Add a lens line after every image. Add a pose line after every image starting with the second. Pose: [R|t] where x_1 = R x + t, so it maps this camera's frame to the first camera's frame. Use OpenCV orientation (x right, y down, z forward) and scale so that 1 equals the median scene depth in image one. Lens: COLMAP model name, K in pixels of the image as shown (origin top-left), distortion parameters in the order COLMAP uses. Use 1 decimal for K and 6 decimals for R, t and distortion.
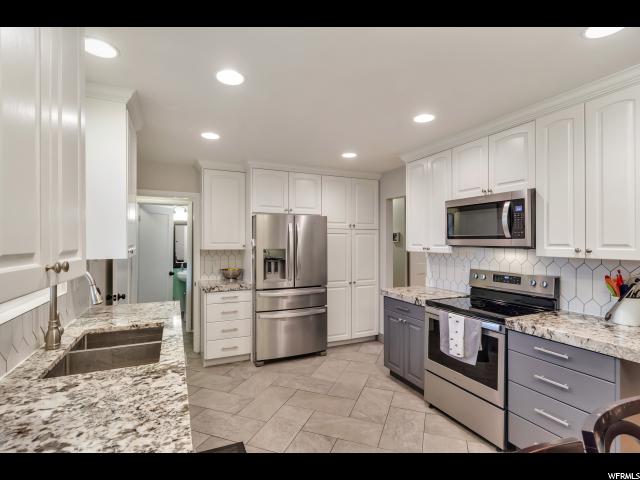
lens RADIAL K [[315.6, 0, 320.0], [0, 315.6, 240.0], [0, 0, 1]] dist [-0.000192, -0.000142]
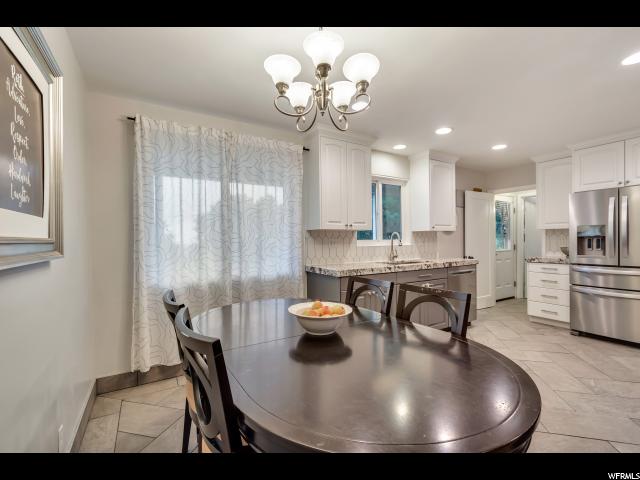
lens RADIAL K [[287.1, 0, 320.3], [0, 287.1, 241.5], [0, 0, 1]] dist [0.000694, -0.000094]
pose [[0.119891, 0.006198, -0.992768, 0.721718], [0.014766, 0.999859, 0.008026, 0.063898], [0.992677, -0.015622, 0.119782, 0.030077]]
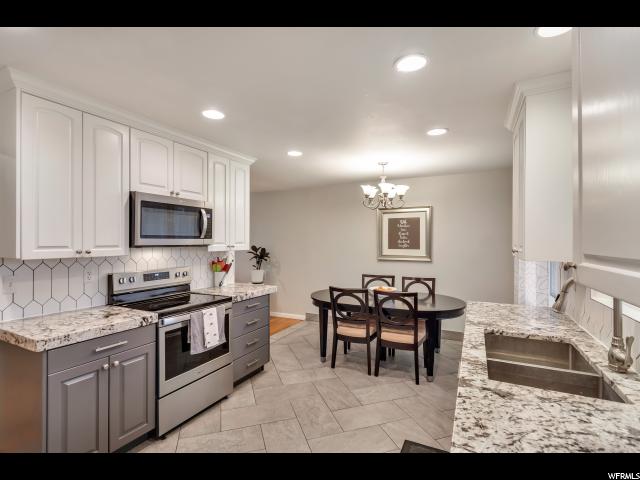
lens RADIAL K [[302.8, 0, 324.5], [0, 302.8, 241.1], [0, 0, 1]] dist [0.000879, 0.000139]
pose [[-0.637373, -0.000560, 0.770556, -0.435416], [-0.006015, 0.999973, -0.004249, 0.004804], [-0.770532, -0.007342, -0.637359, 0.953817]]
